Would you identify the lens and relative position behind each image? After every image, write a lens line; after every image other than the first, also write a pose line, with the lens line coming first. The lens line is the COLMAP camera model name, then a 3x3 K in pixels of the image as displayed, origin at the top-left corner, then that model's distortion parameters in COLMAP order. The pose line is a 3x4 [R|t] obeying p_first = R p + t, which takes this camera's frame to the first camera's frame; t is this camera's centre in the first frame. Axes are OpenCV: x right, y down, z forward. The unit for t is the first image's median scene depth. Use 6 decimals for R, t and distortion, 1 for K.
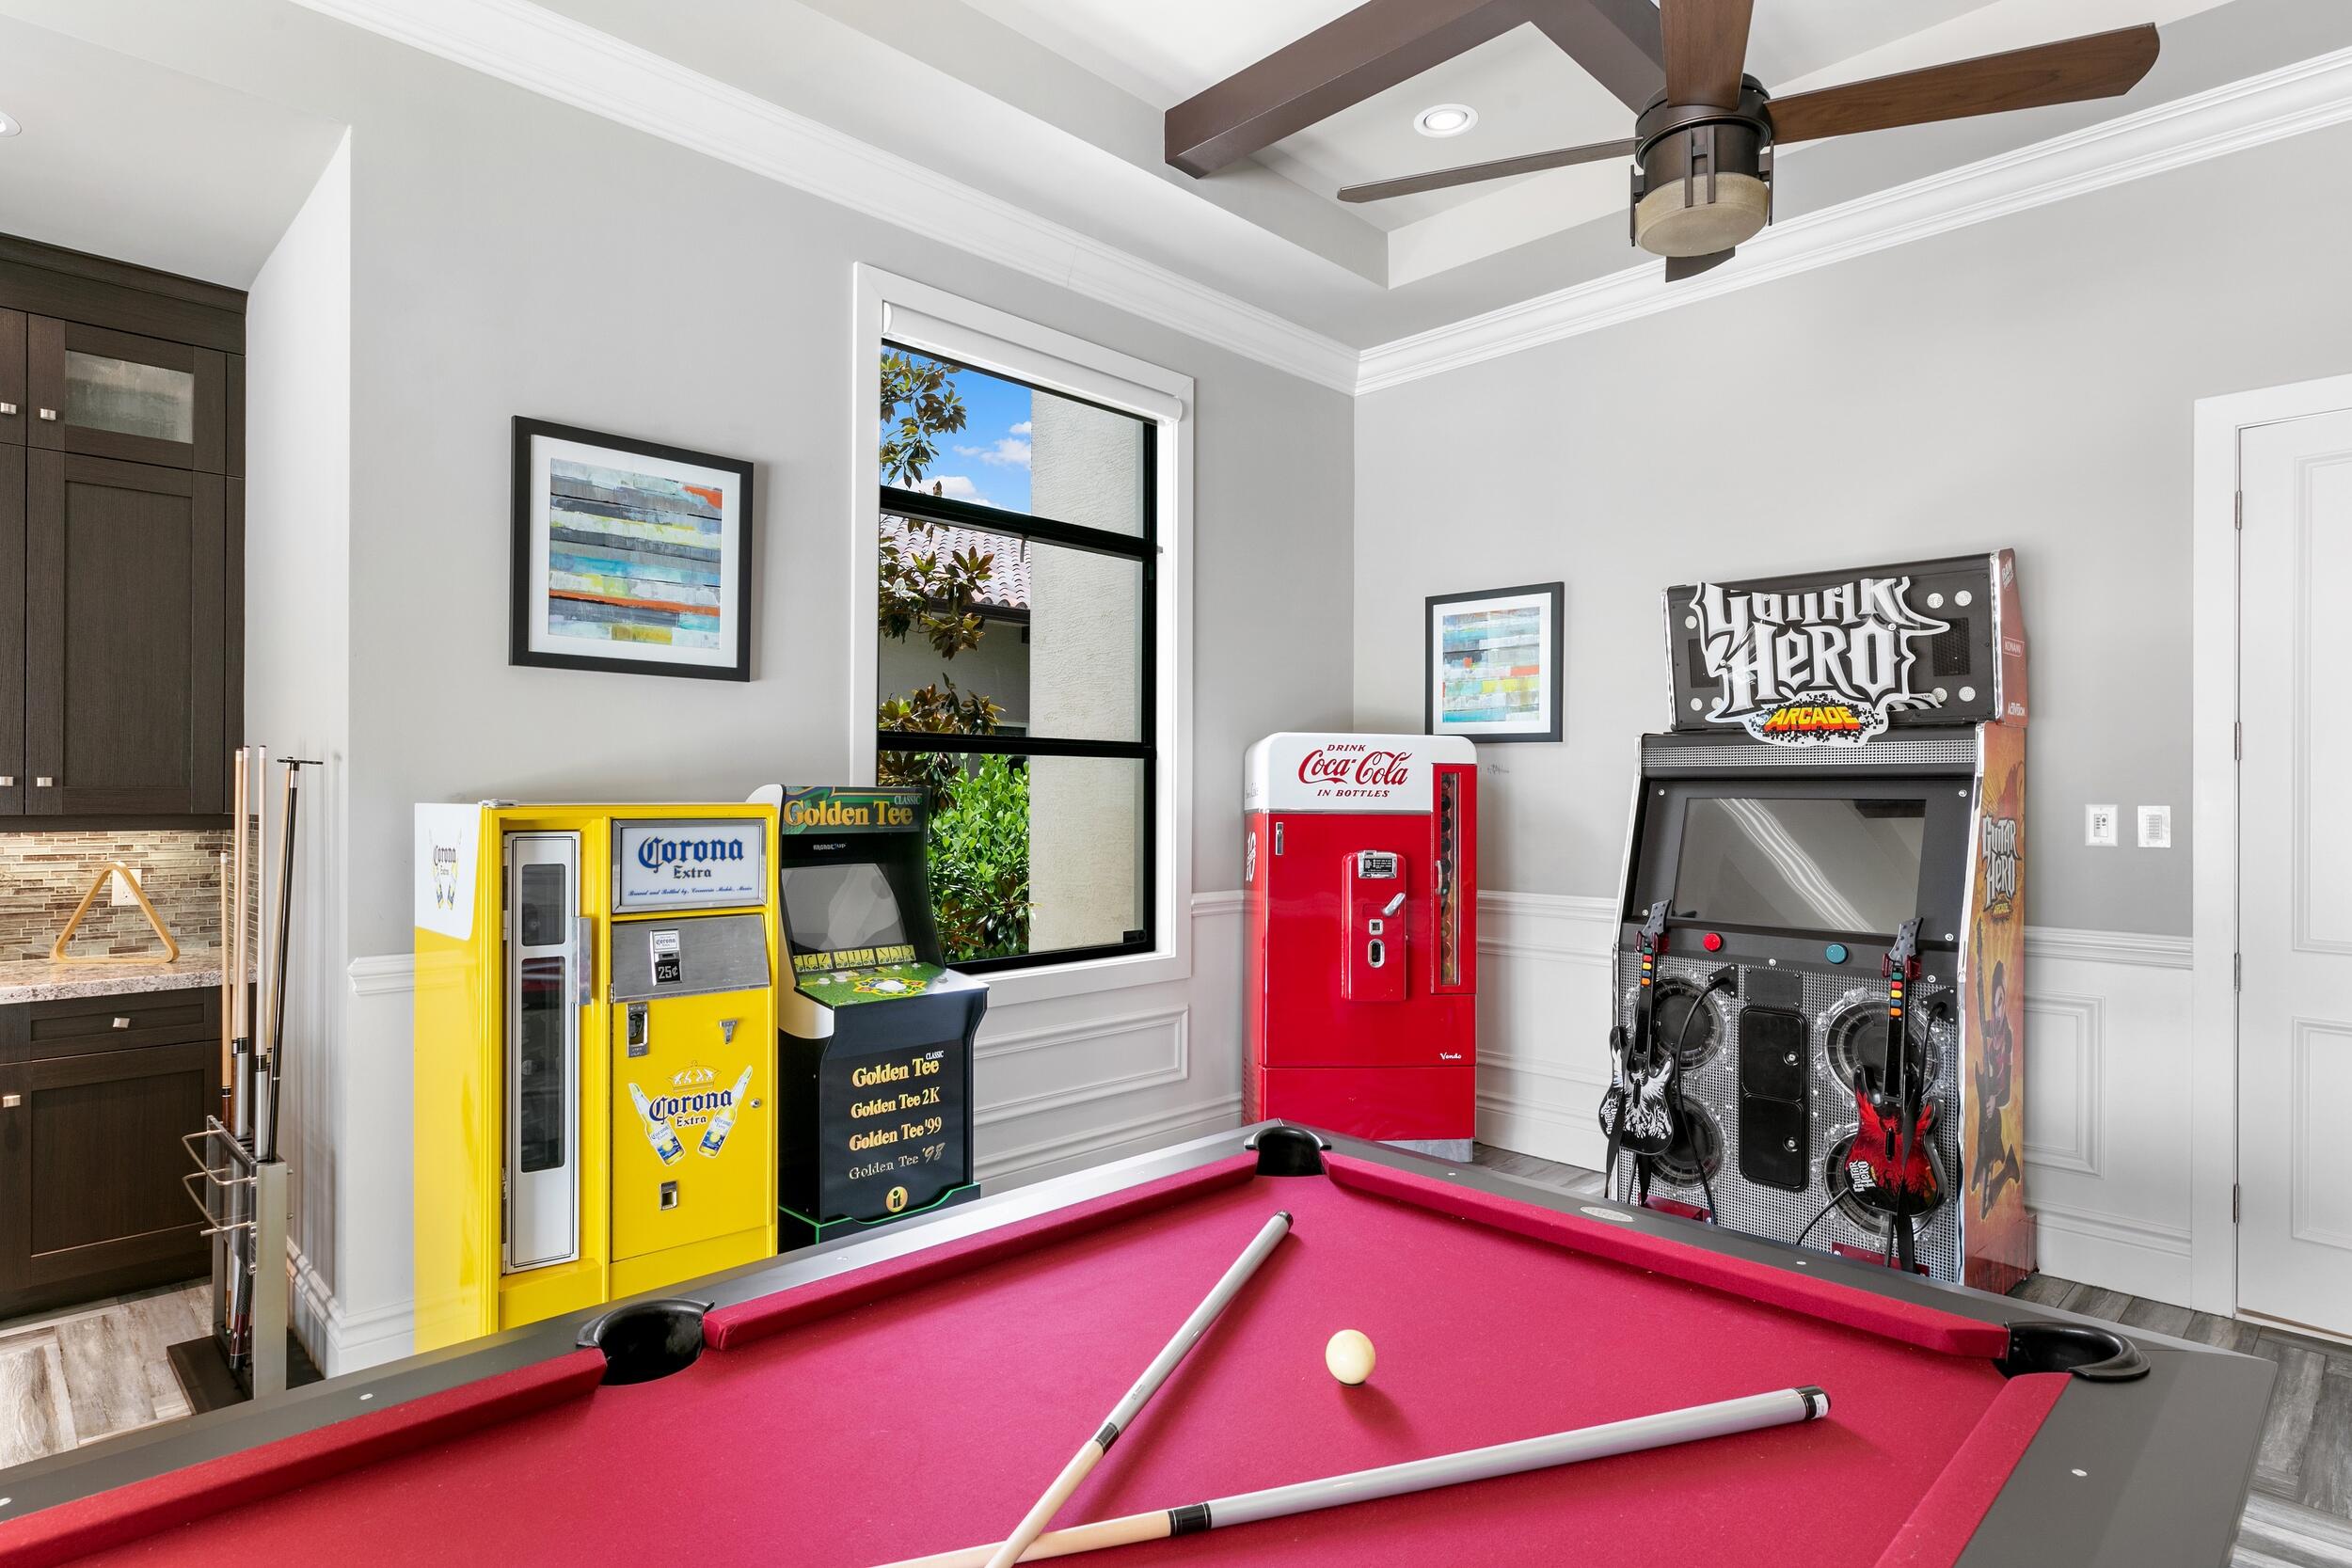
lens RADIAL K [[1255.0, 0, 1177.9], [0, 1255.0, 787.9], [0, 0, 1]] dist [0.004359, -0.000792]
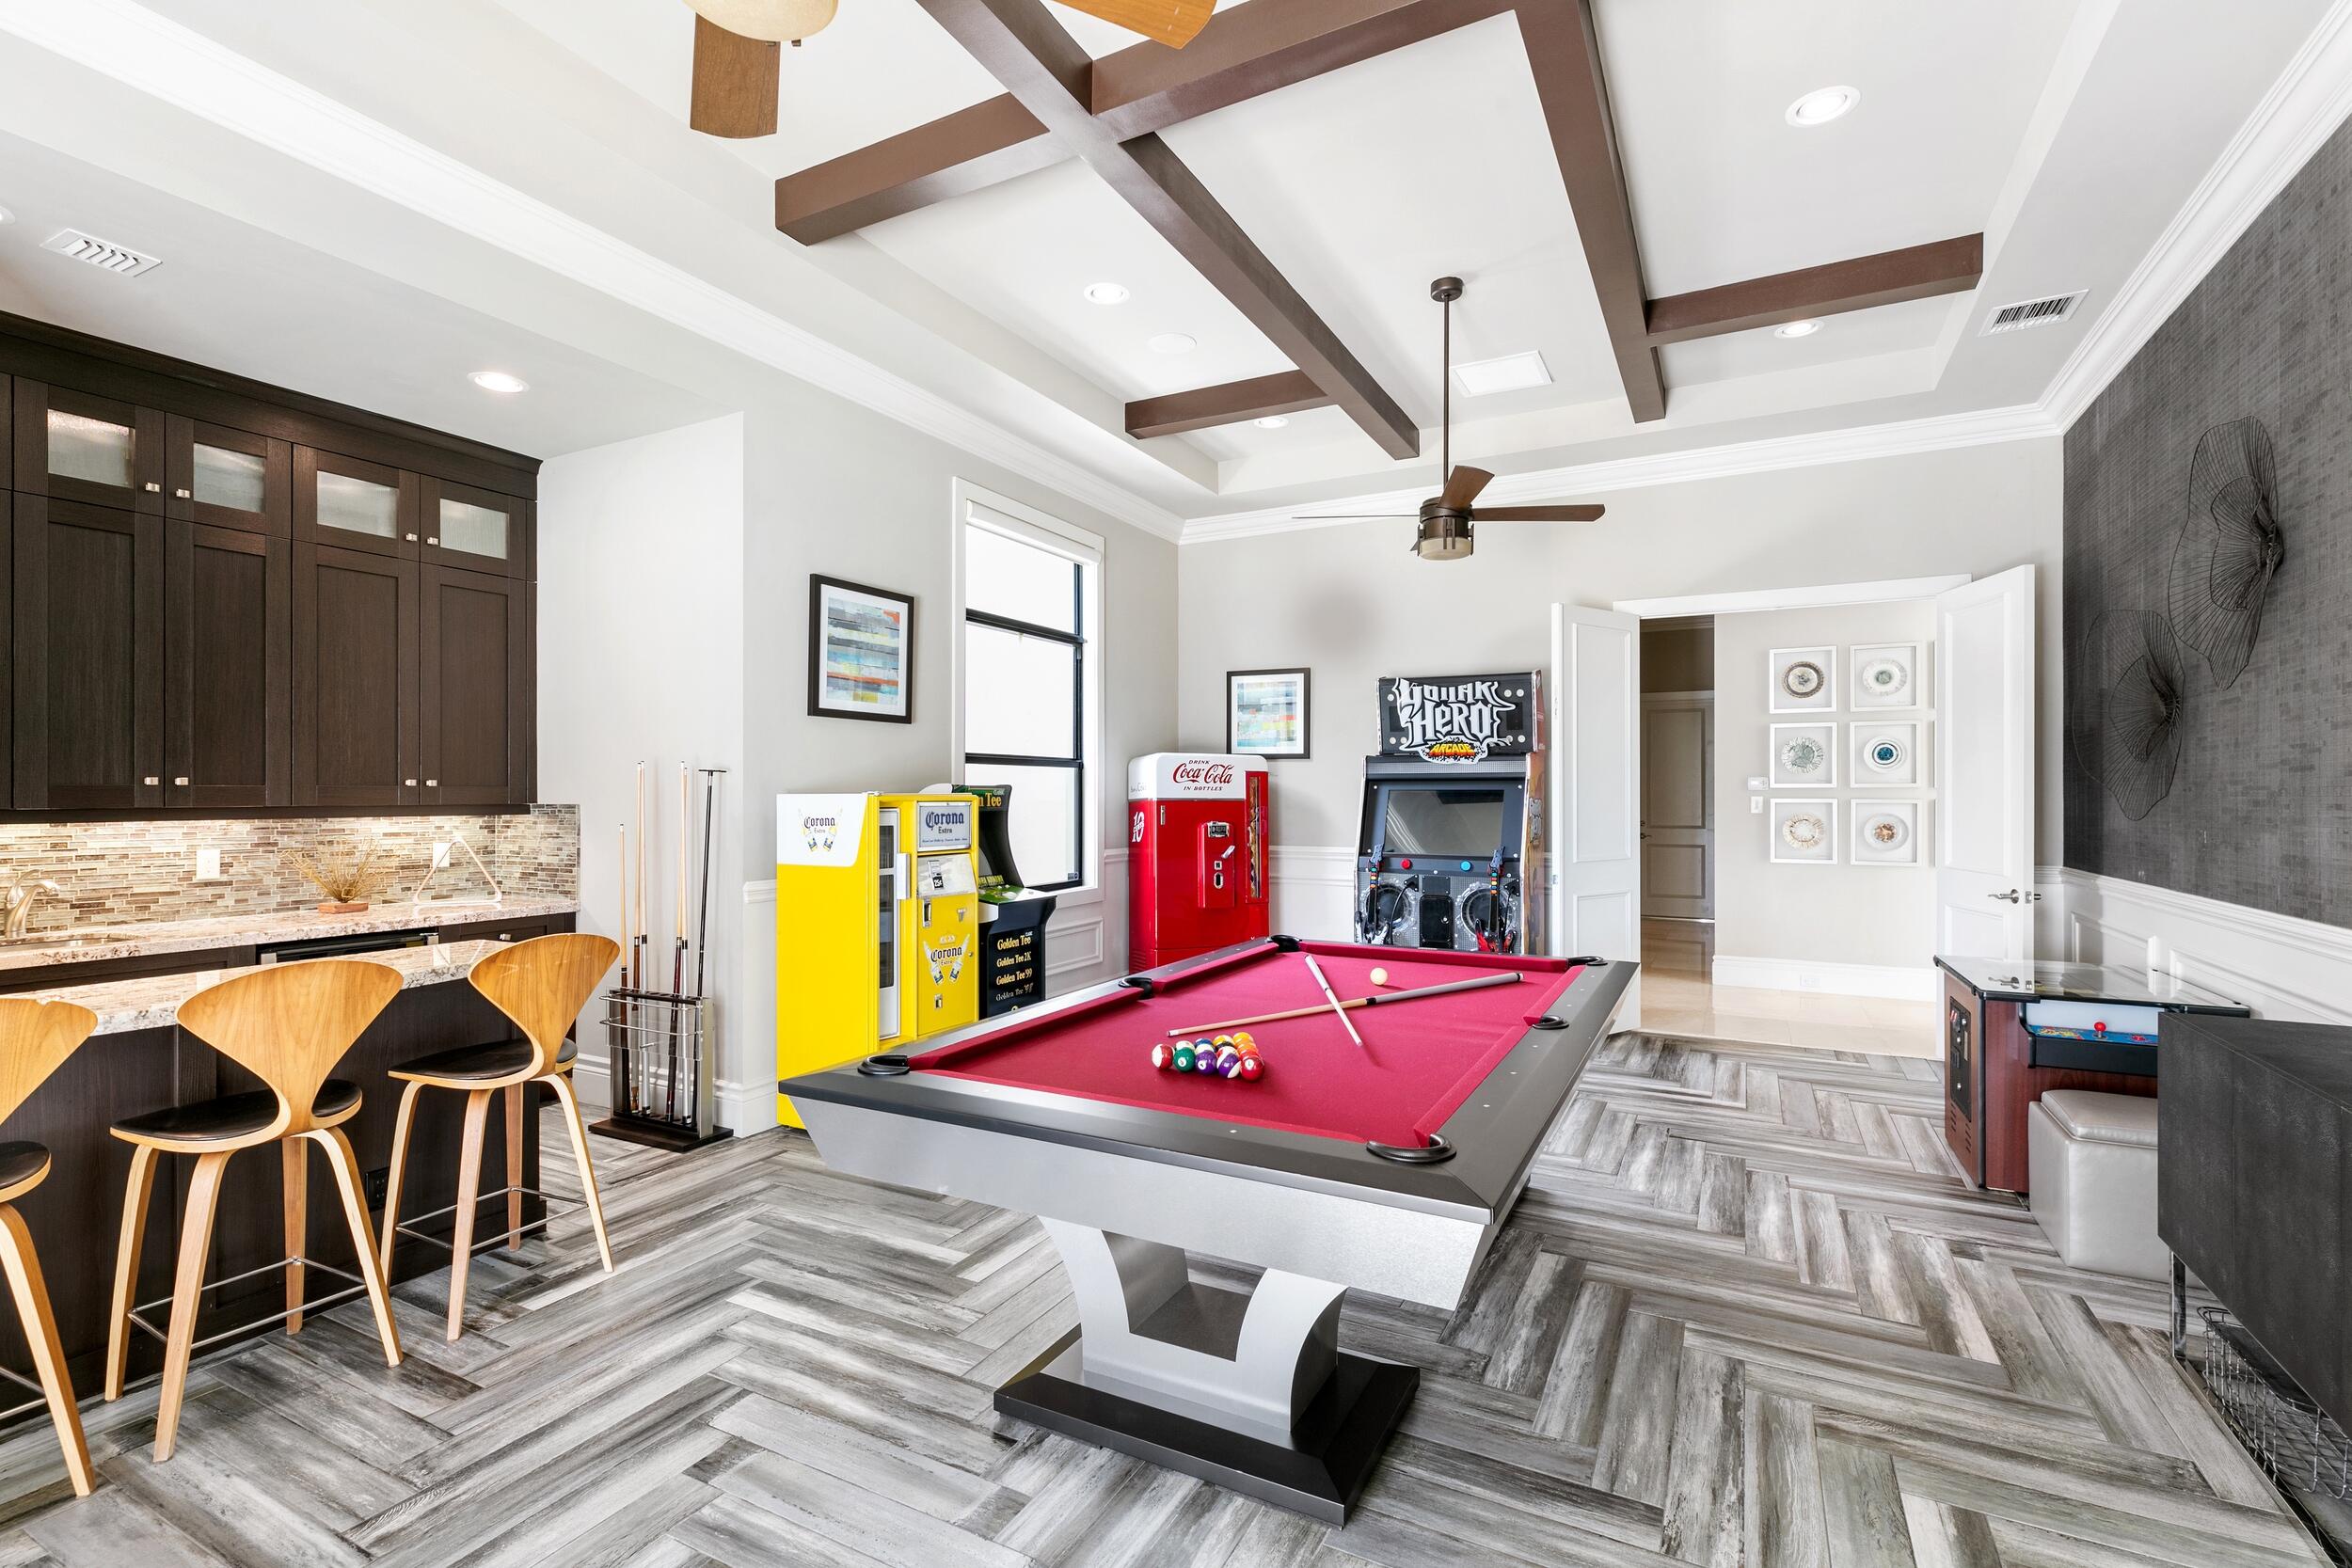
lens RADIAL K [[1068.8, 0, 1173.1], [0, 1068.8, 787.4], [0, 0, 1]] dist [0.002169, 0.000430]
pose [[0.956498, -0.002958, 0.291722, -0.423527], [0.003216, 0.999995, -0.000404, 0.004035], [-0.291720, 0.001324, 0.956503, -0.503128]]
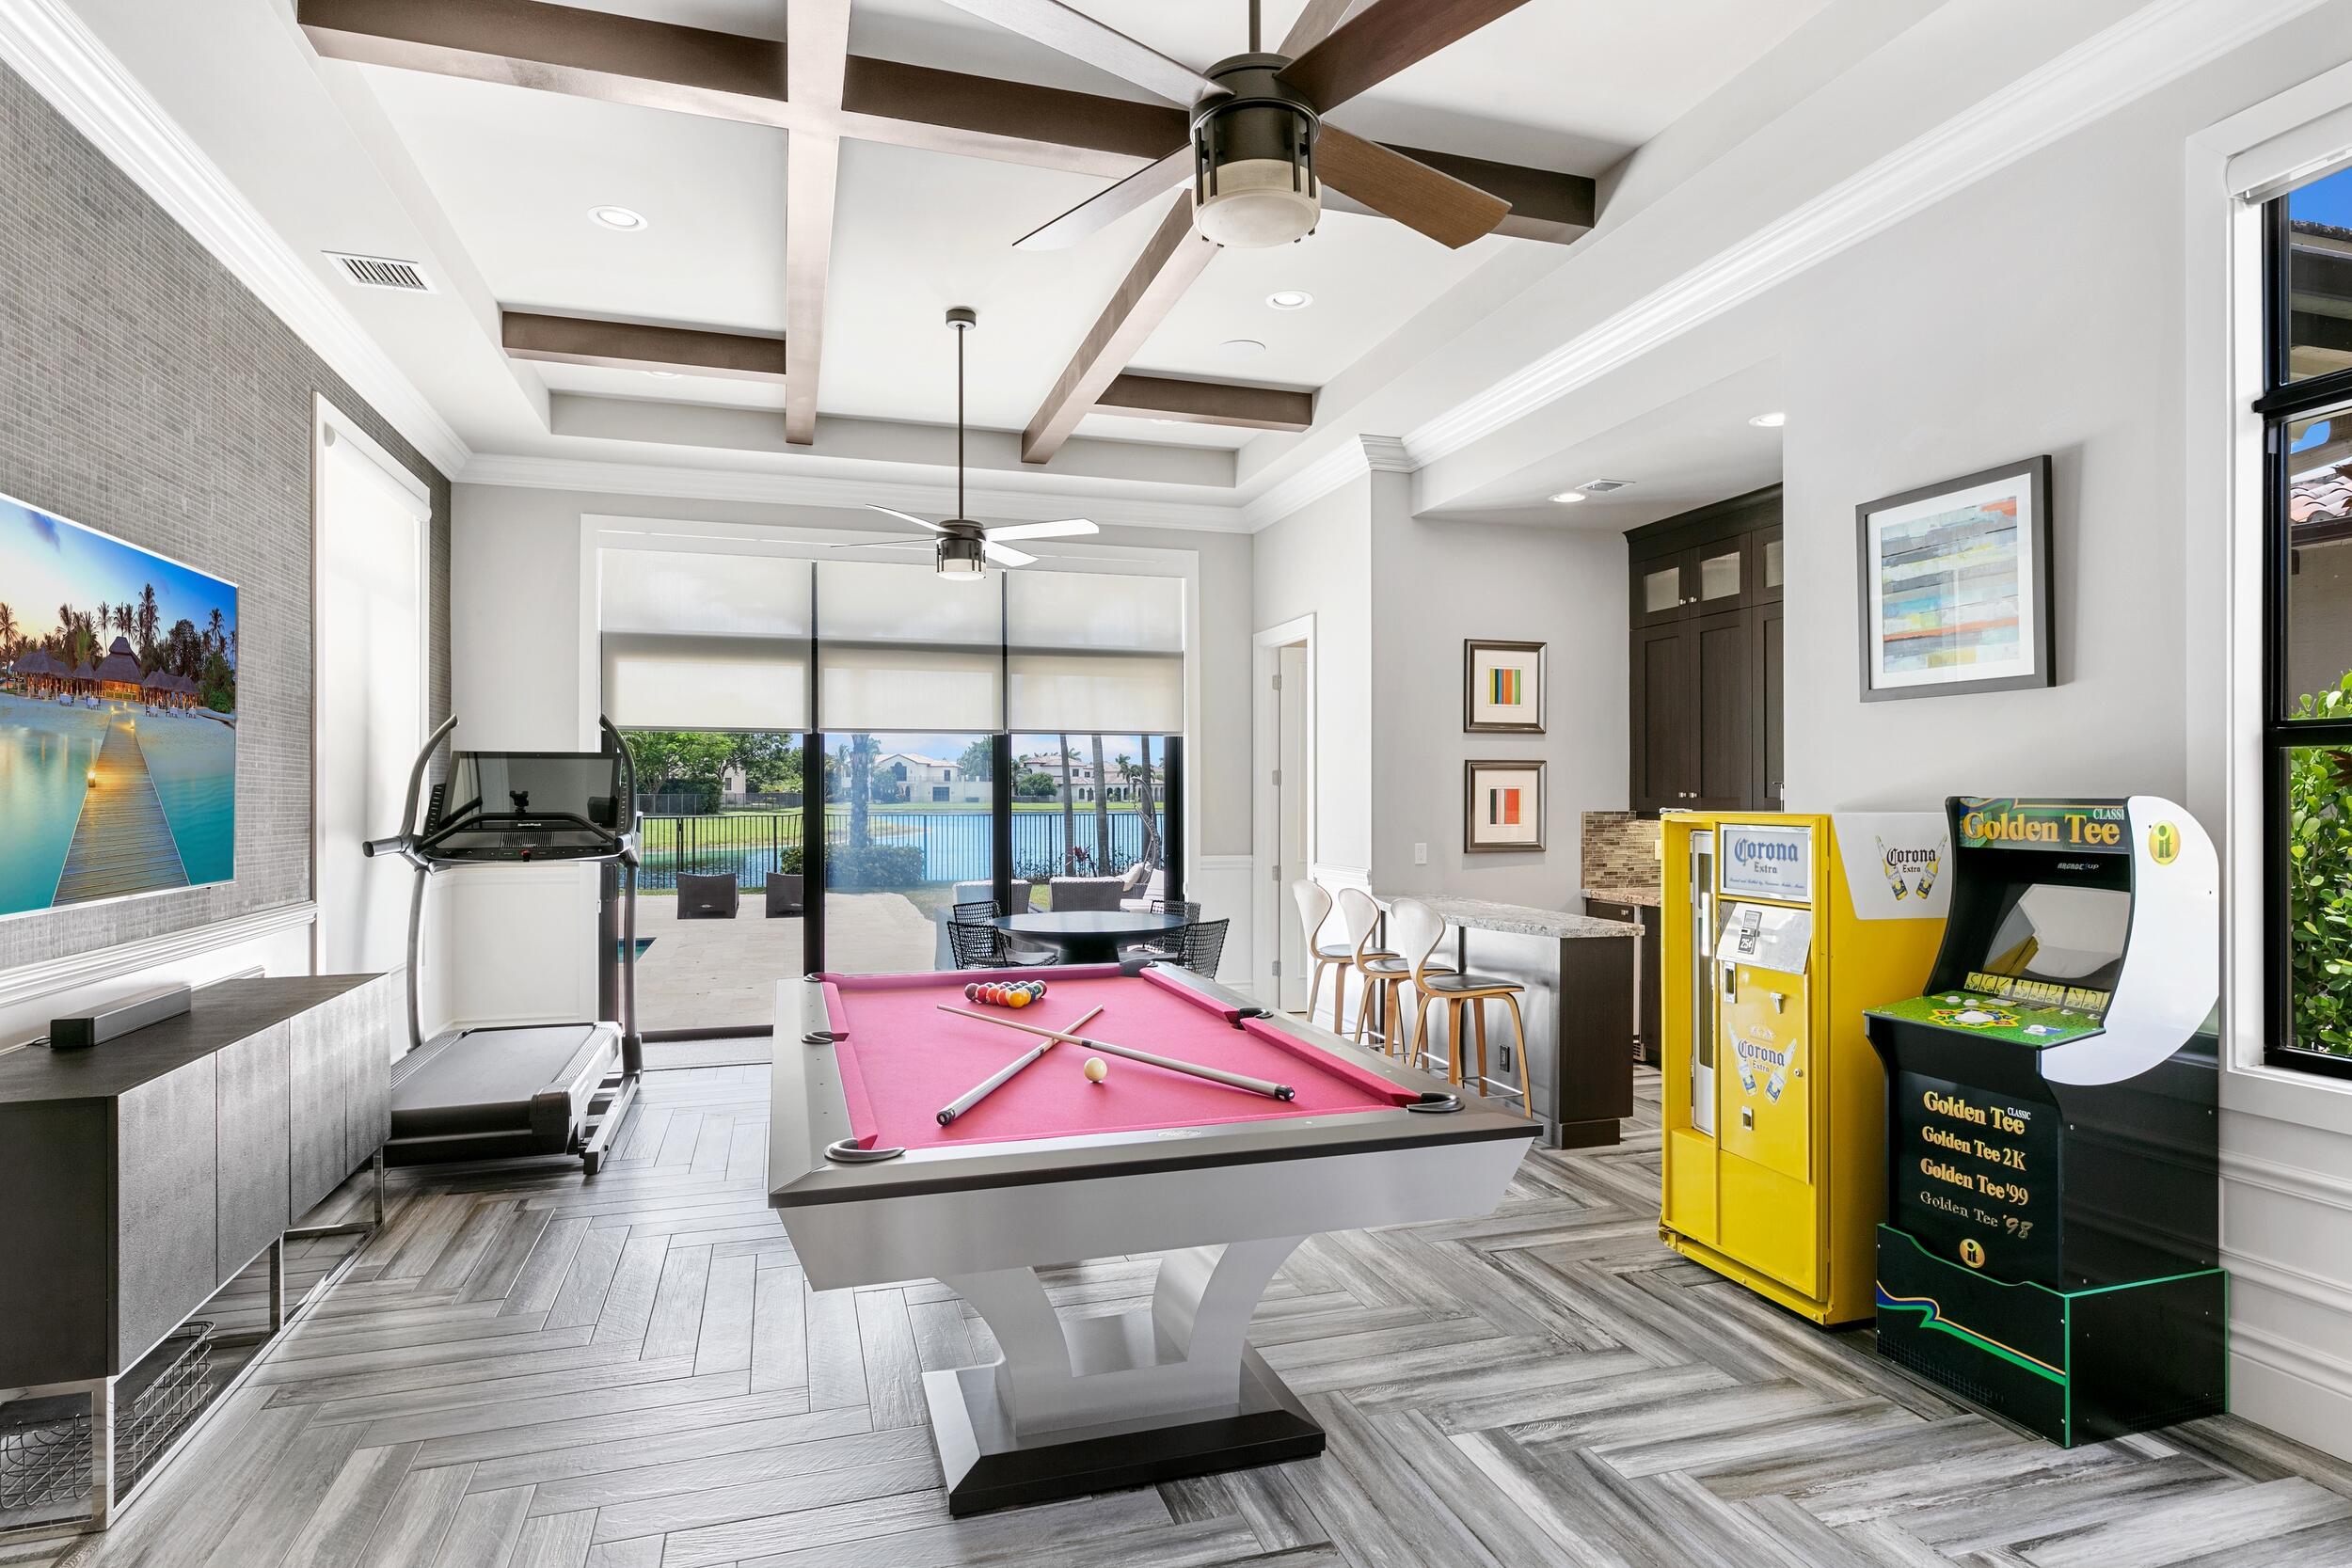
lens RADIAL K [[1255.0, 0, 1174.3], [0, 1255.0, 788.9], [0, 0, 1]] dist [0.004359, -0.000792]
pose [[-0.463078, -0.007834, -0.886283, 0.793898], [0.002575, 0.999945, -0.010184, 0.000004], [0.886314, -0.006998, -0.463032, 0.851201]]
